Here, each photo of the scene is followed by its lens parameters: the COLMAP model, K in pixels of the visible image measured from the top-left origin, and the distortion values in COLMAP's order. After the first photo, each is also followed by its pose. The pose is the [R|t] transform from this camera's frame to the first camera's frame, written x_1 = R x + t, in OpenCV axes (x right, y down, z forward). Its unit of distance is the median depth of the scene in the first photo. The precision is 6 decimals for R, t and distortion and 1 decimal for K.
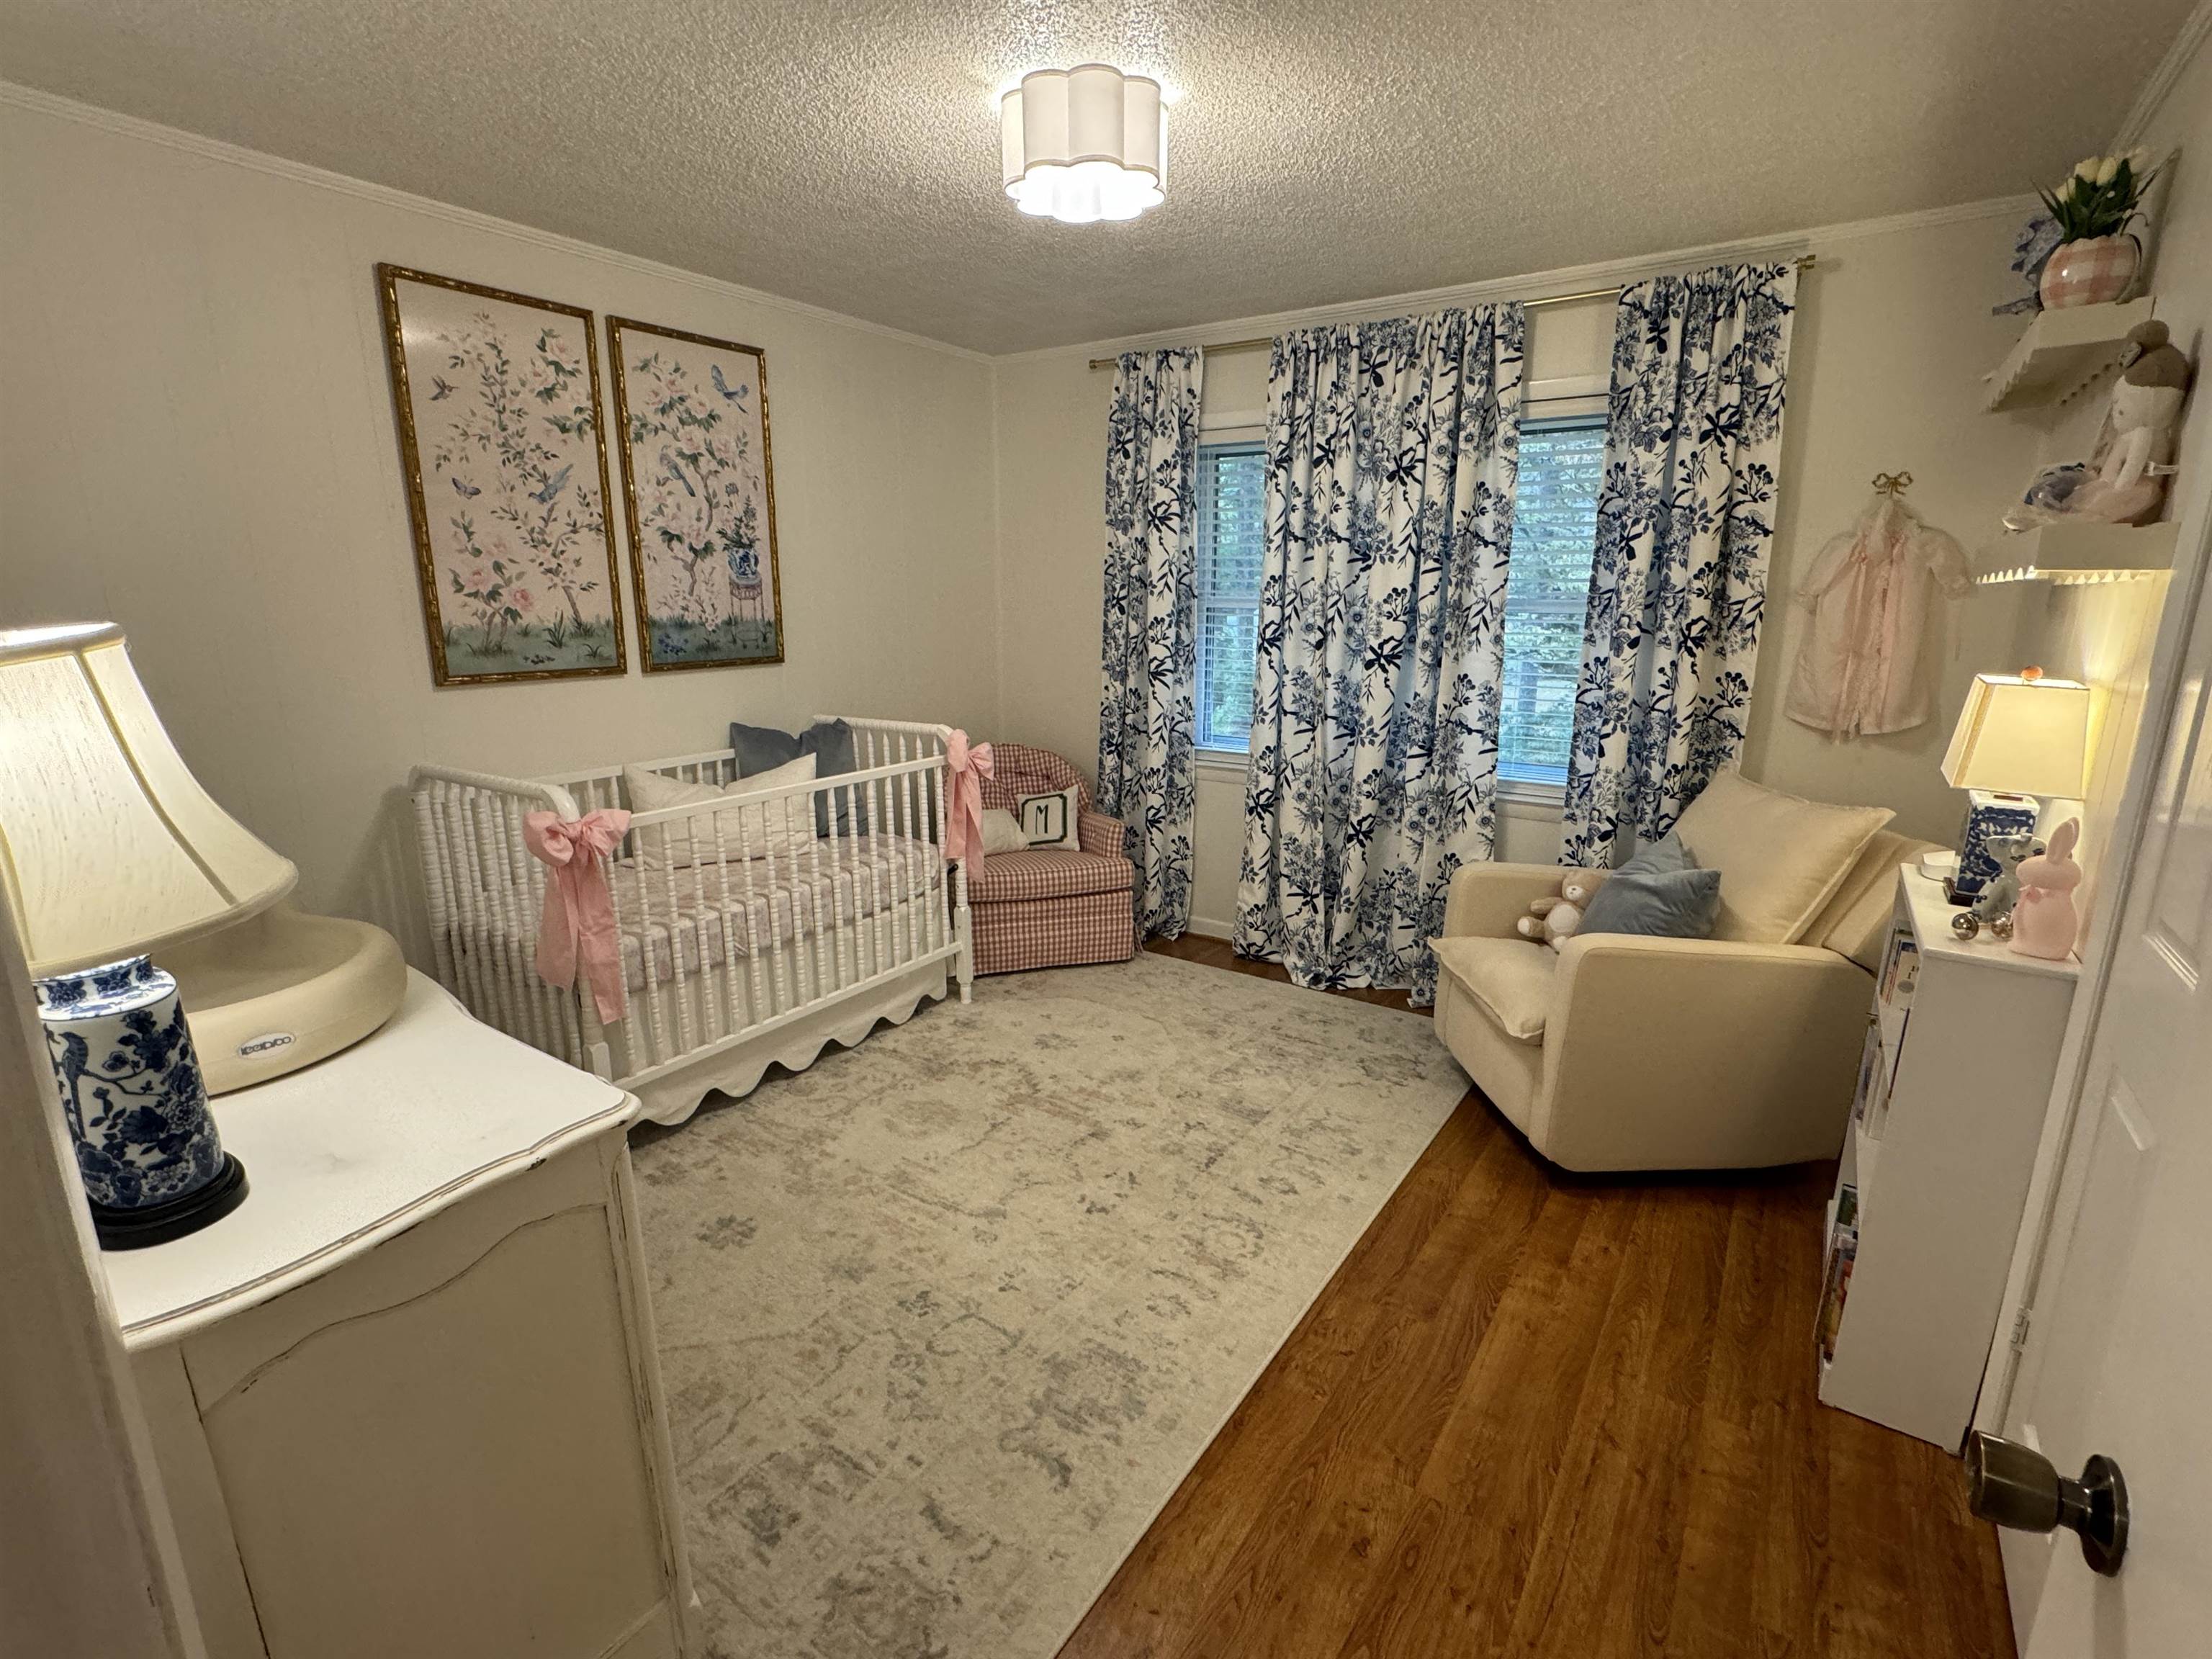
lens RADIAL K [[1033.4, 0, 1107.0], [0, 1033.4, 833.8], [0, 0, 1]] dist [-0.001207, 0.000345]
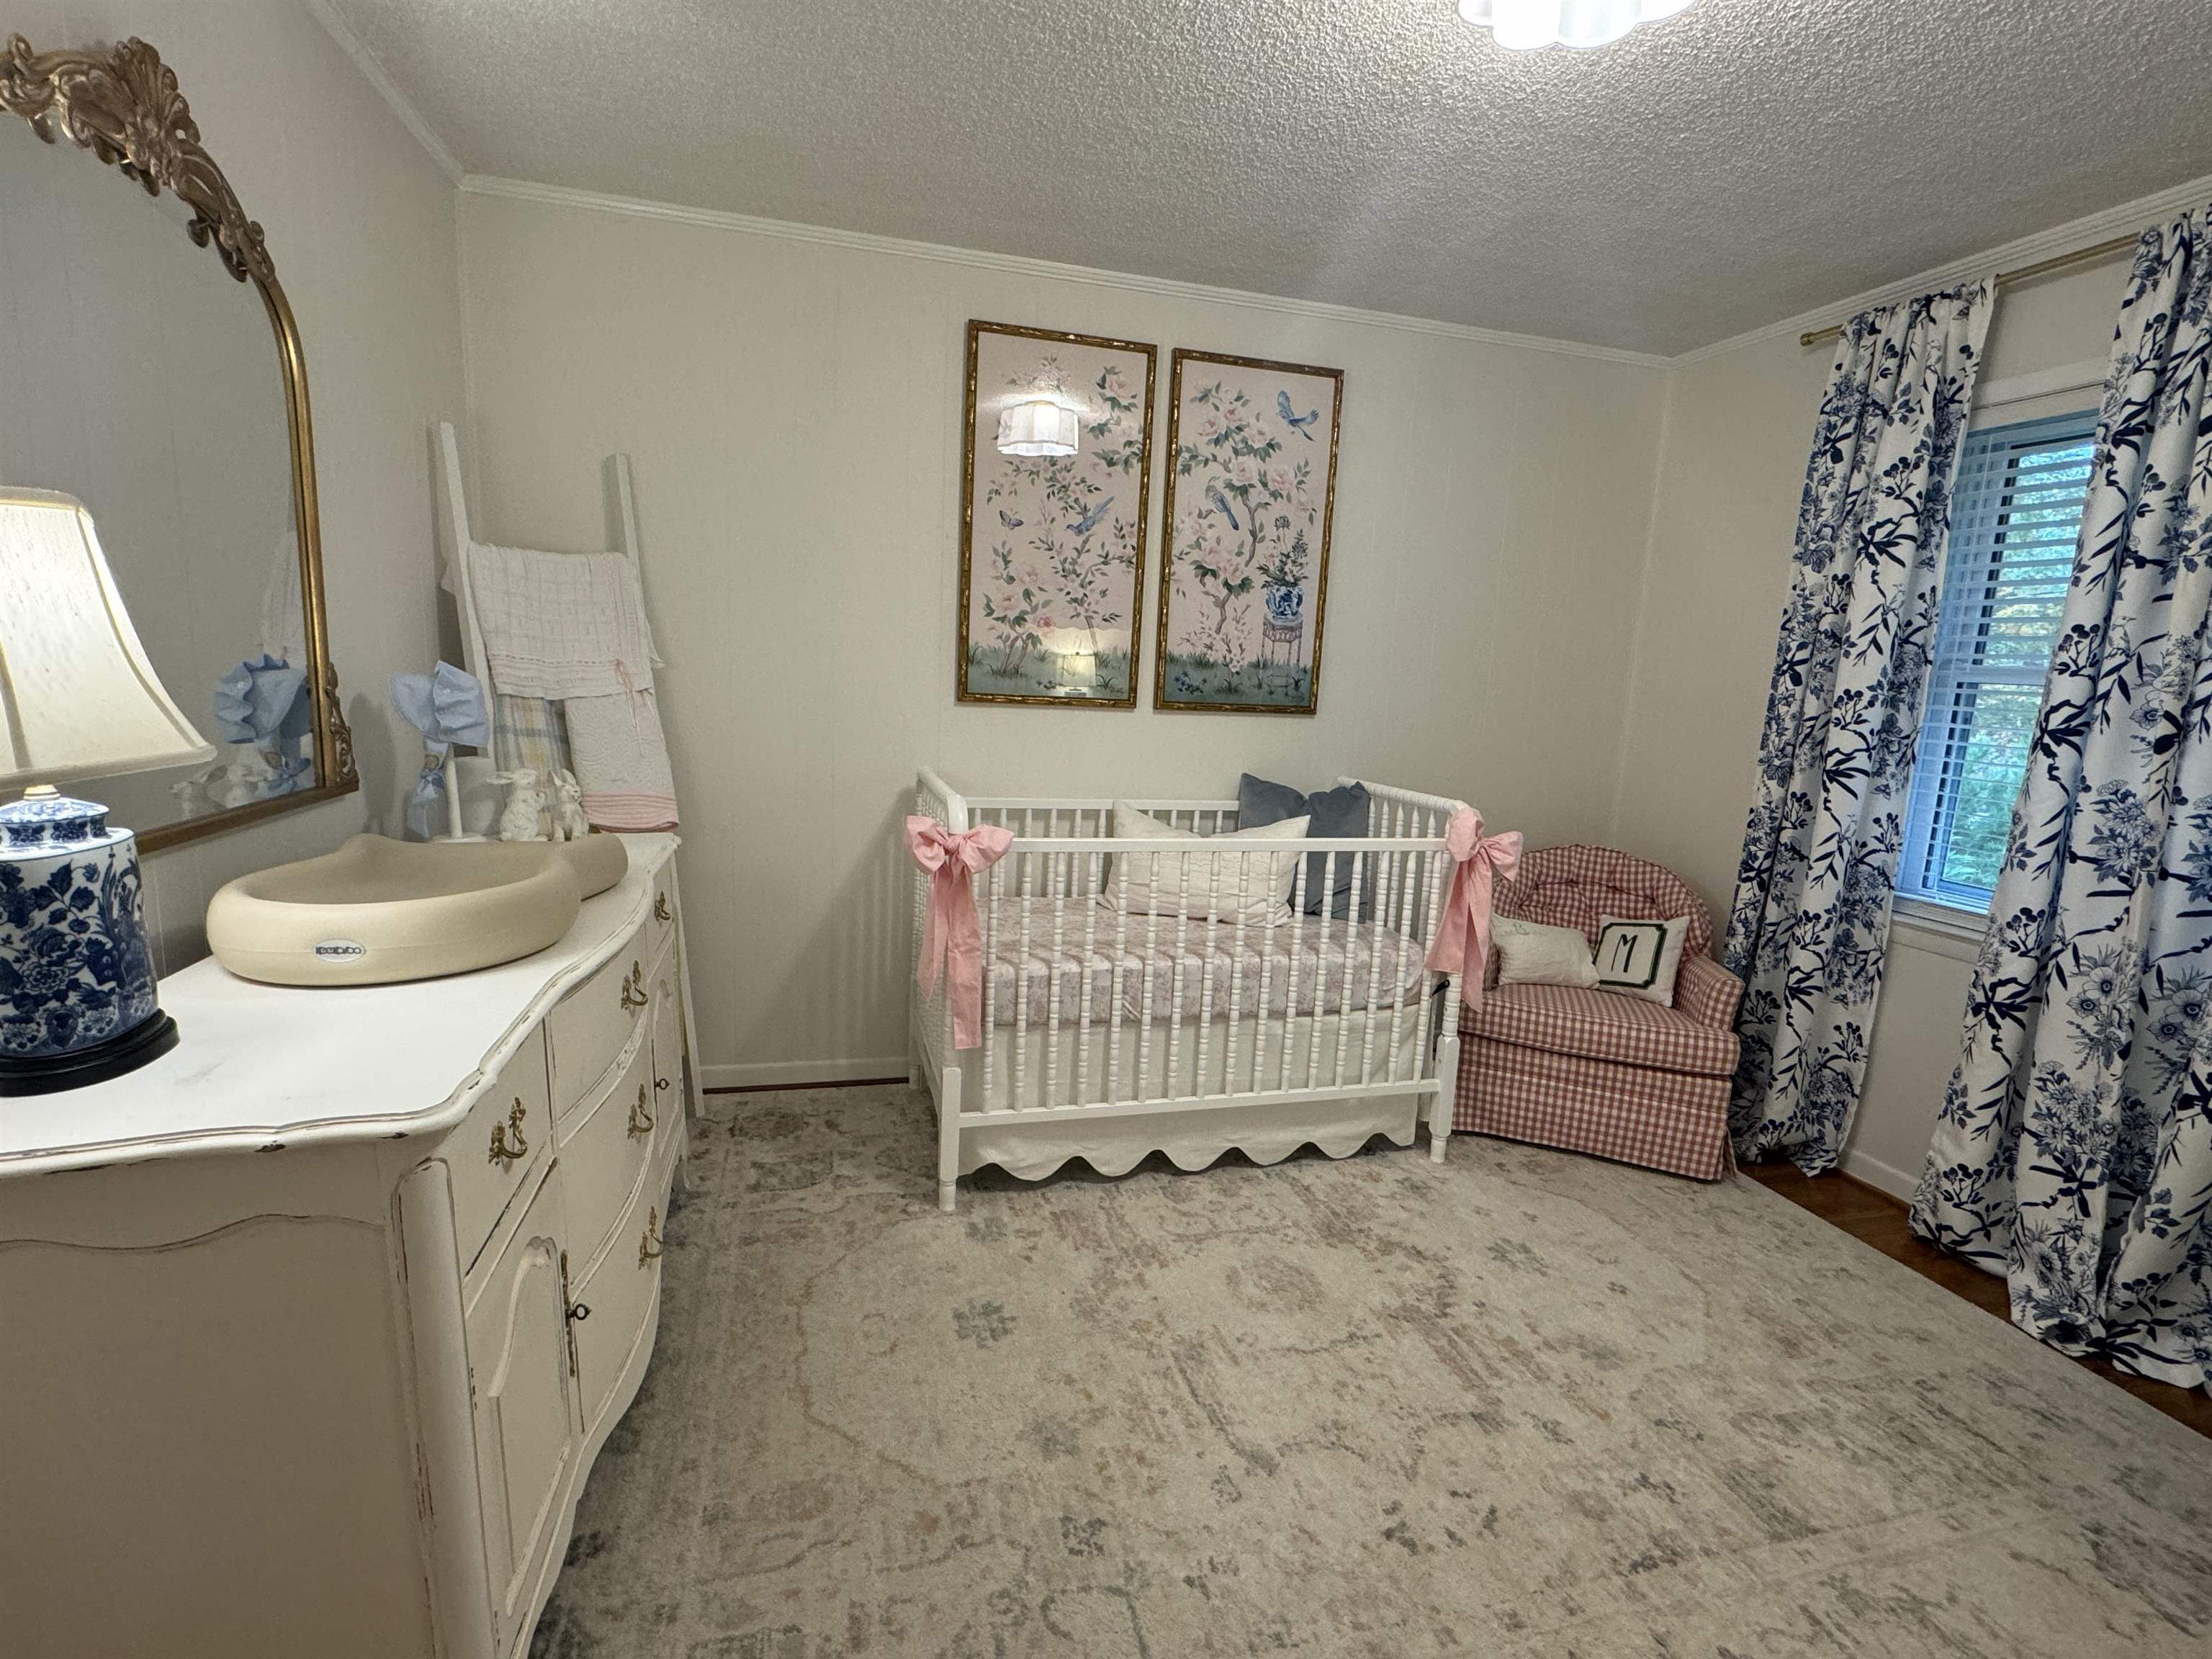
lens RADIAL K [[1033.4, 0, 1107.0], [0, 1033.4, 833.8], [0, 0, 1]] dist [-0.001207, 0.000345]
pose [[0.759189, 0.138314, -0.636005, 0.137697], [-0.195170, 0.980571, -0.019723, -0.012941], [0.620920, 0.139103, 0.771433, 0.225827]]
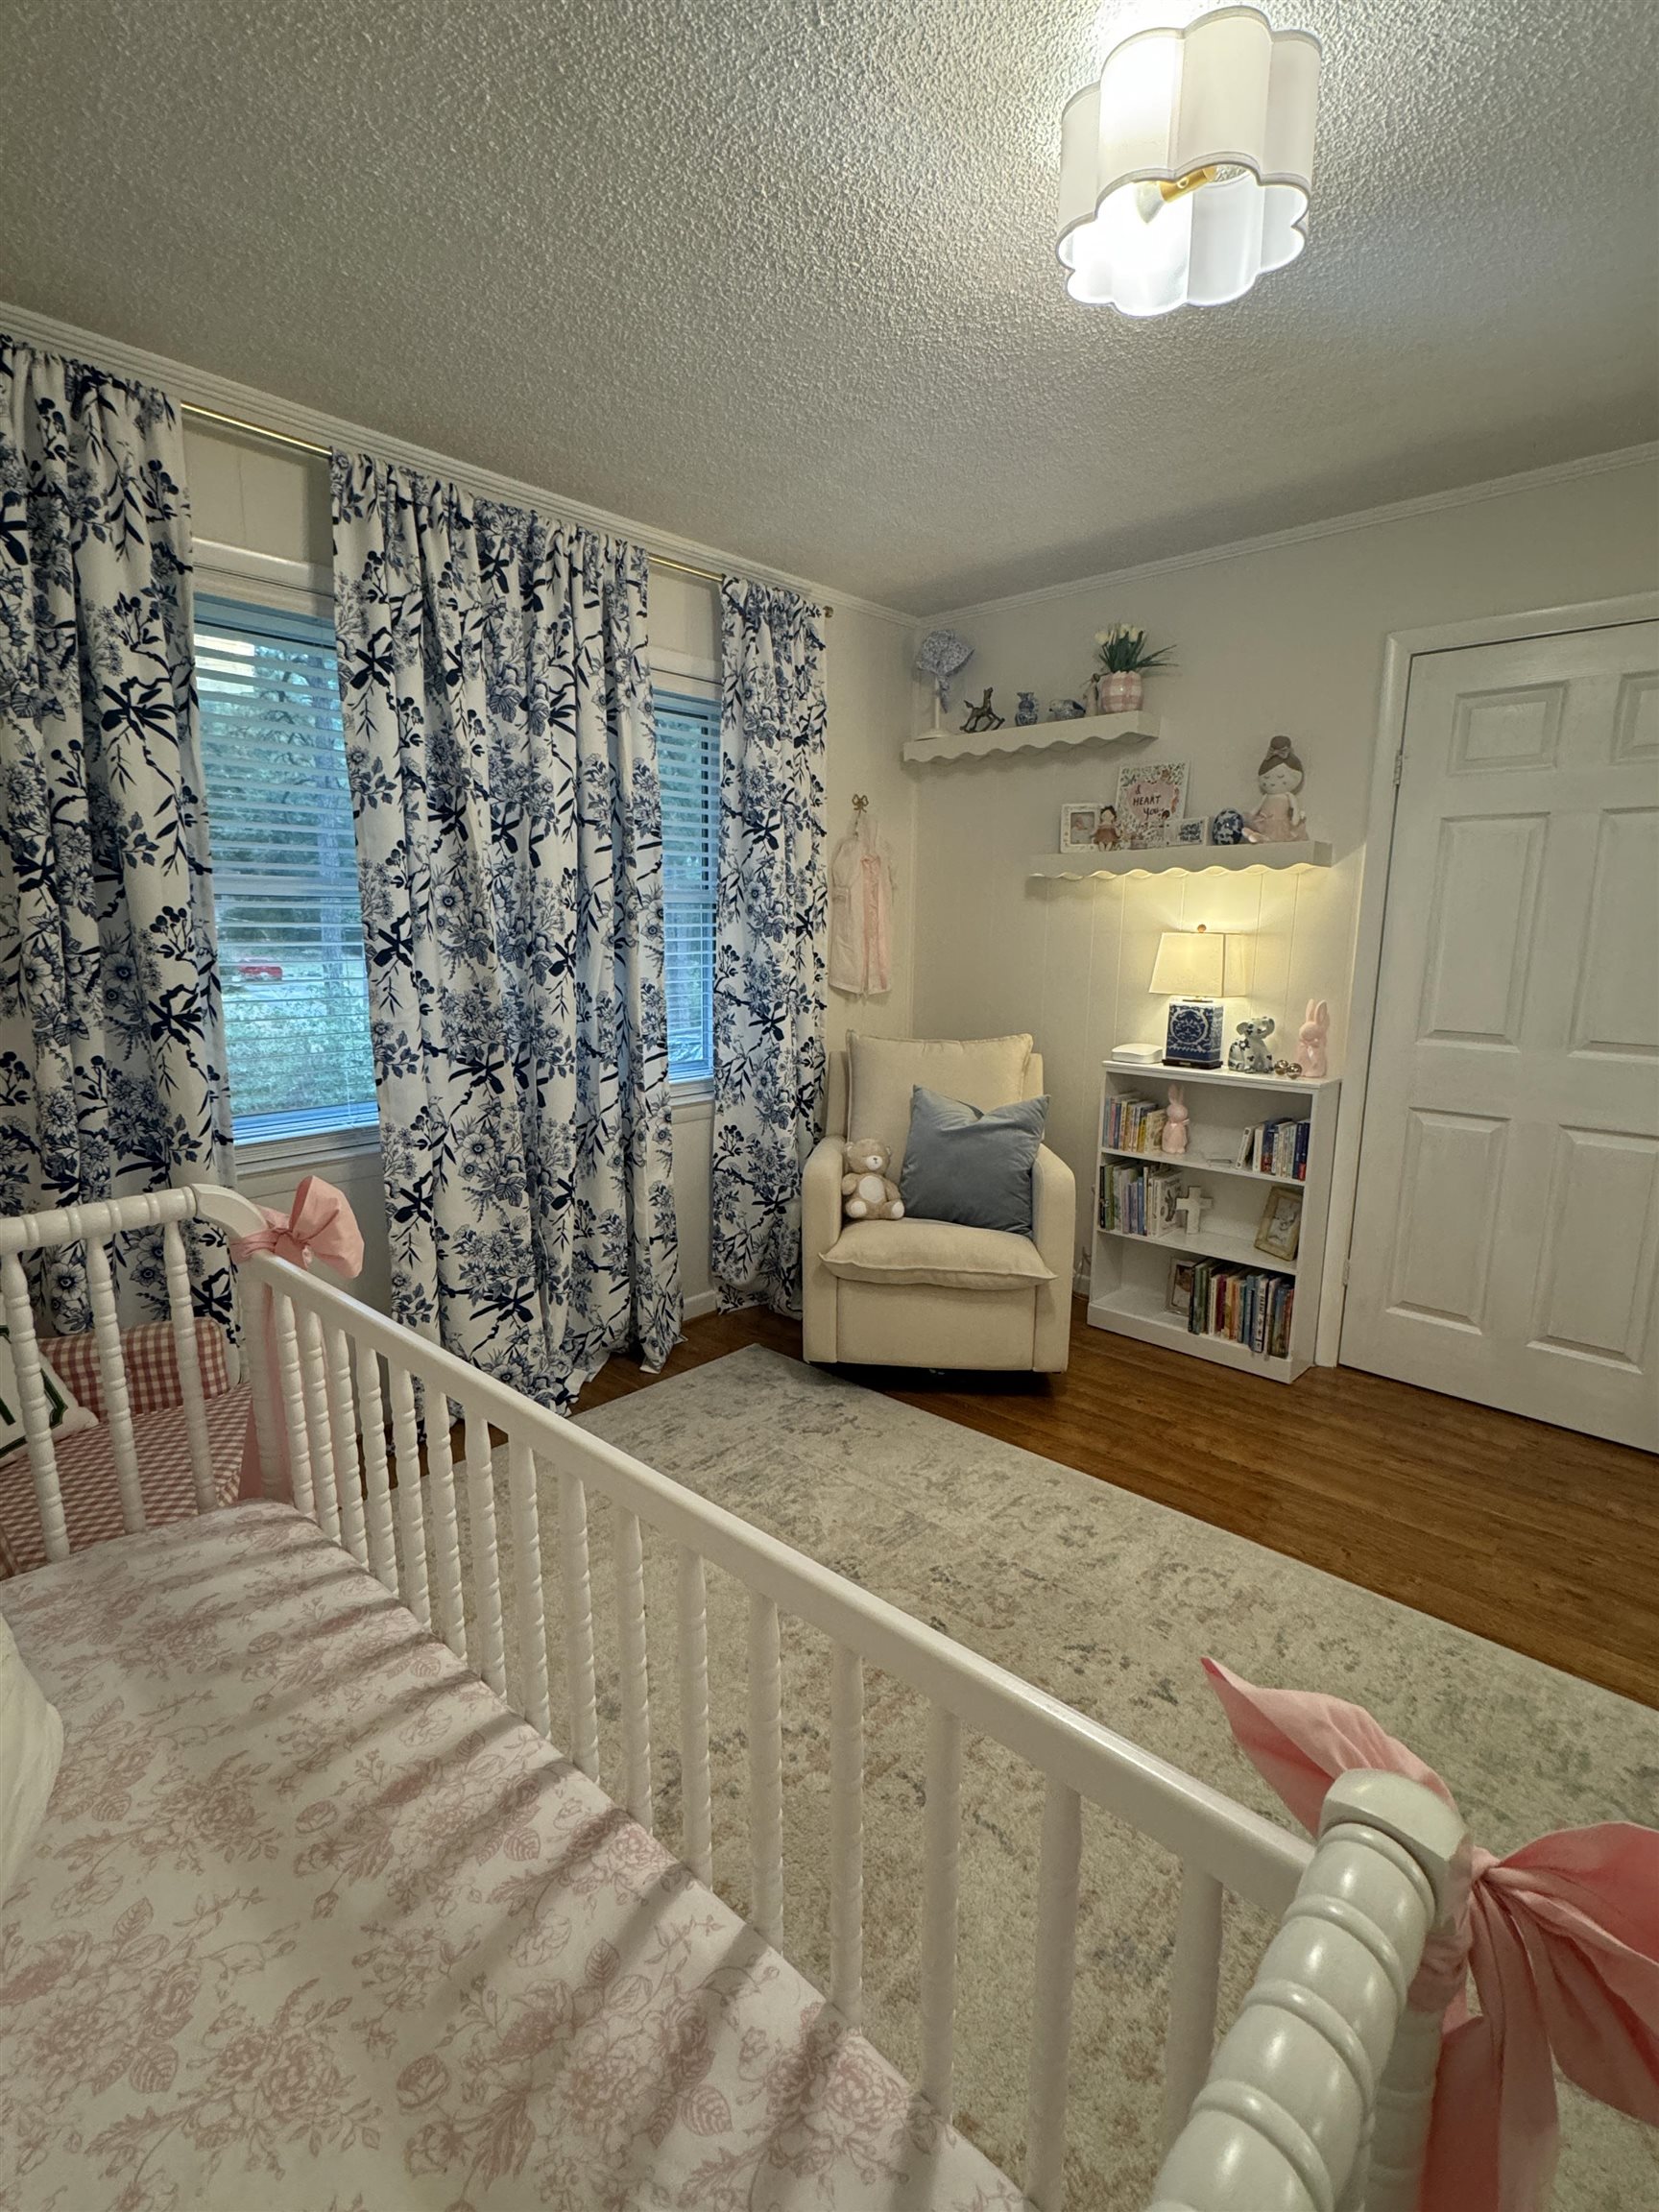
lens RADIAL K [[1033.4, 0, 831.4], [0, 1033.4, 1110.1], [0, 0, 1]] dist [-0.001207, 0.000345]
pose [[0.148629, -0.182747, 0.971861, -0.469200], [0.221854, 0.963887, 0.147319, -0.131889], [-0.963686, 0.193715, 0.183804, 0.695442]]
